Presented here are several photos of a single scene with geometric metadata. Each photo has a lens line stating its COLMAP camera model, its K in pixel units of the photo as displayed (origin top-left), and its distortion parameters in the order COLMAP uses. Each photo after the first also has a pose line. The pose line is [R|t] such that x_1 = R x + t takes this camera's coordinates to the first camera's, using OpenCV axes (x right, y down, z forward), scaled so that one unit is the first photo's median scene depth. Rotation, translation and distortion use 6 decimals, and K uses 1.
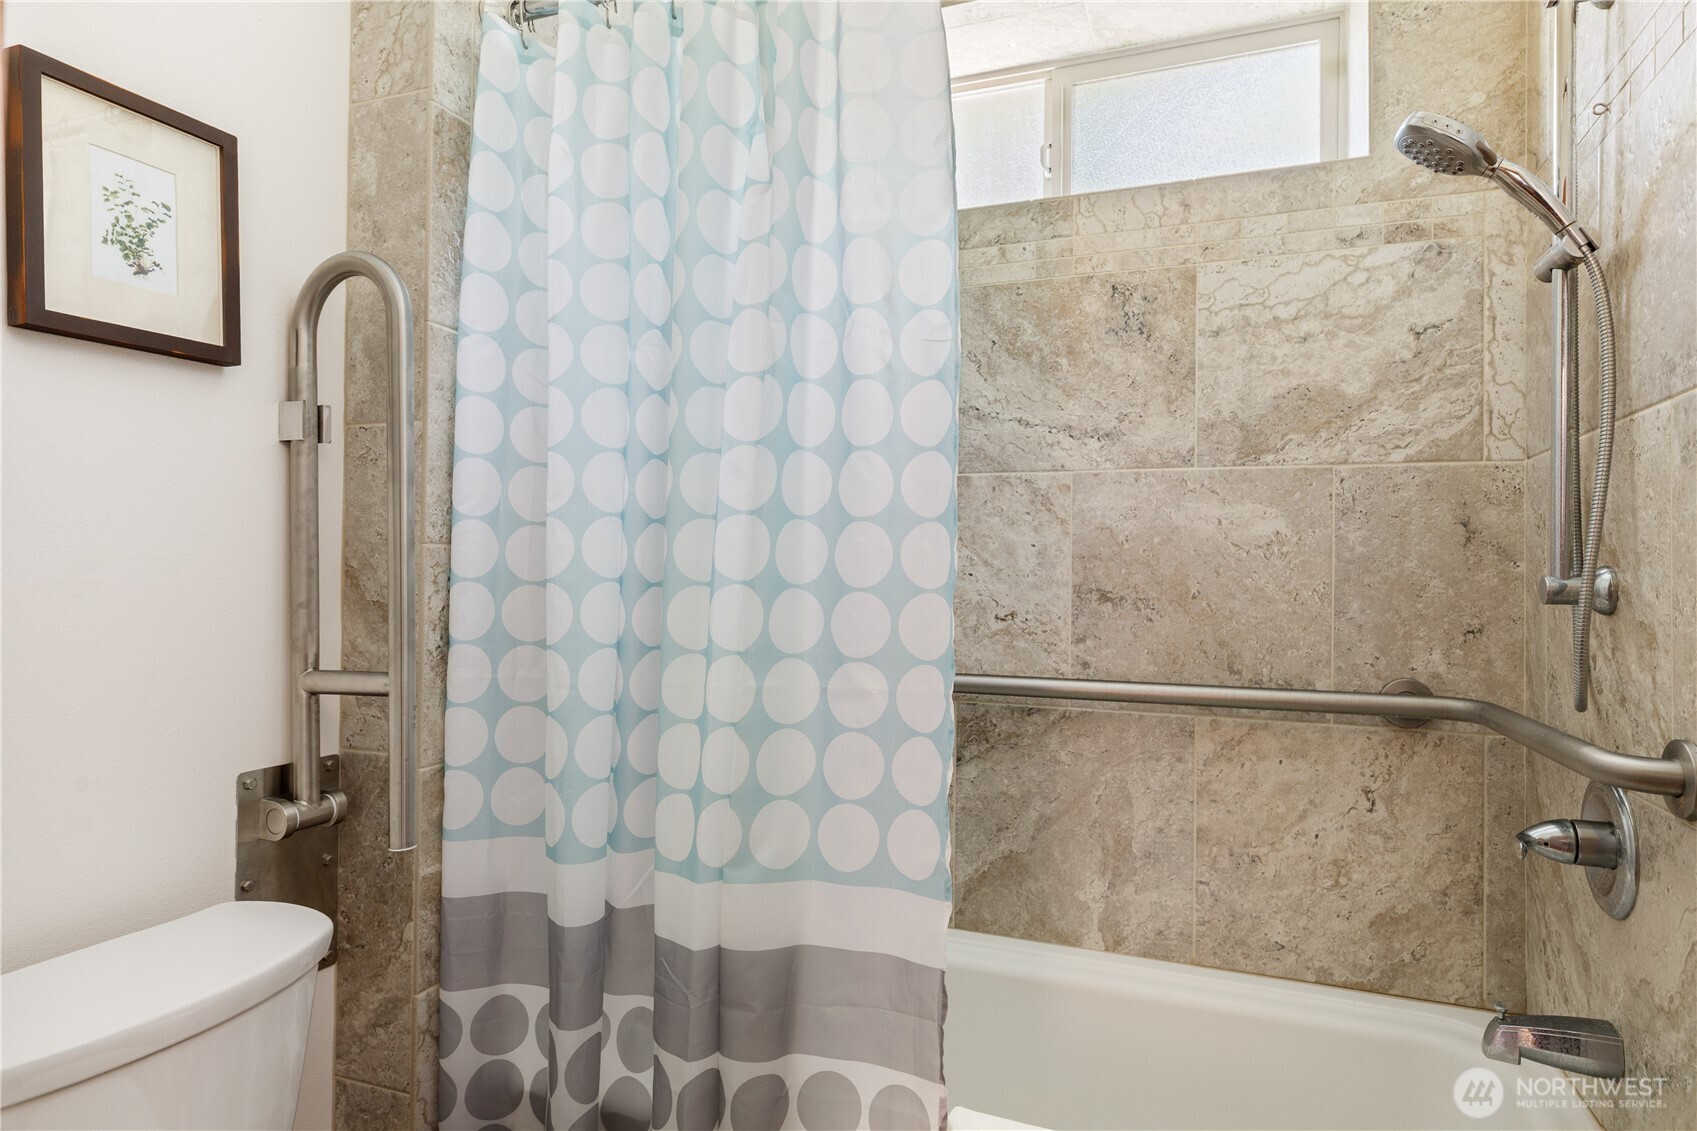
lens RADIAL K [[979.6, 0, 858.4], [0, 979.6, 566.0], [0, 0, 1]] dist [0.014781, -0.000197]
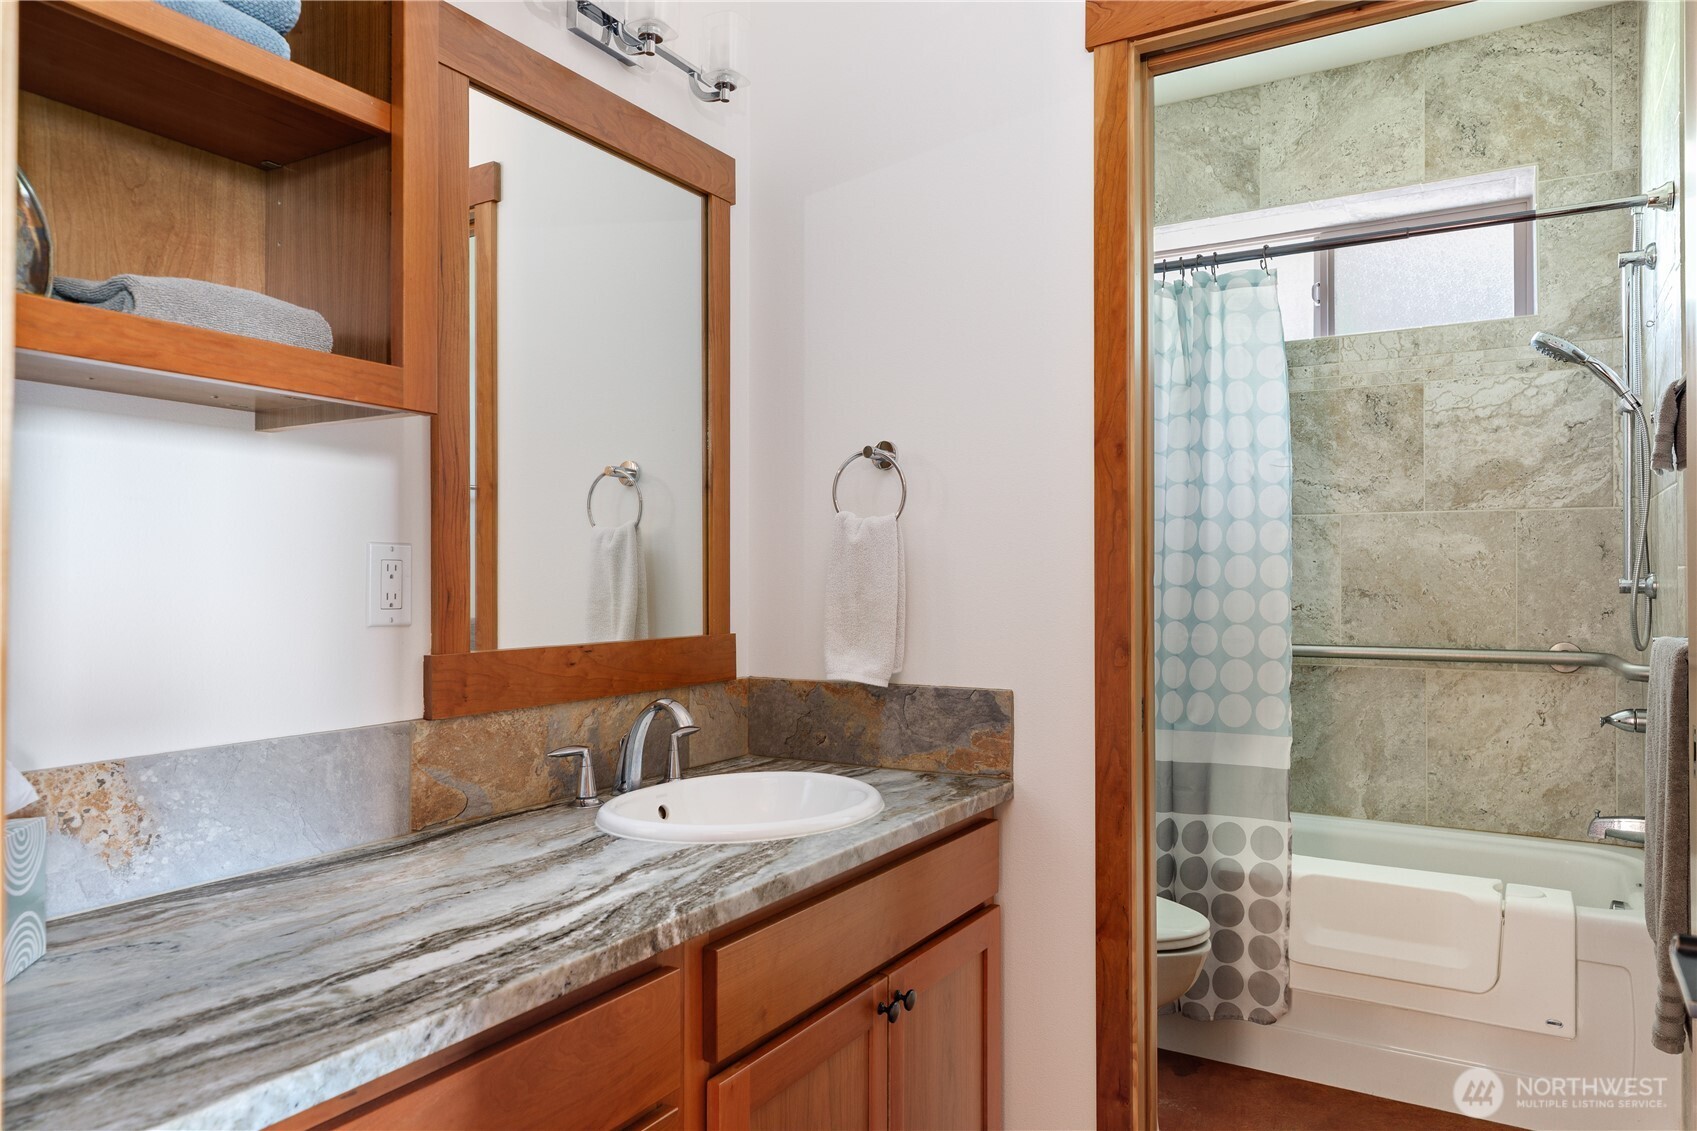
lens RADIAL K [[1166.0, 0, 843.0], [0, 1166.0, 573.1], [0, 0, 1]] dist [0.018972, -0.002979]
pose [[0.987219, -0.012114, -0.158906, -0.292344], [0.012215, 0.999925, -0.000341, -0.012134], [0.158898, -0.001604, 0.987294, -1.048011]]
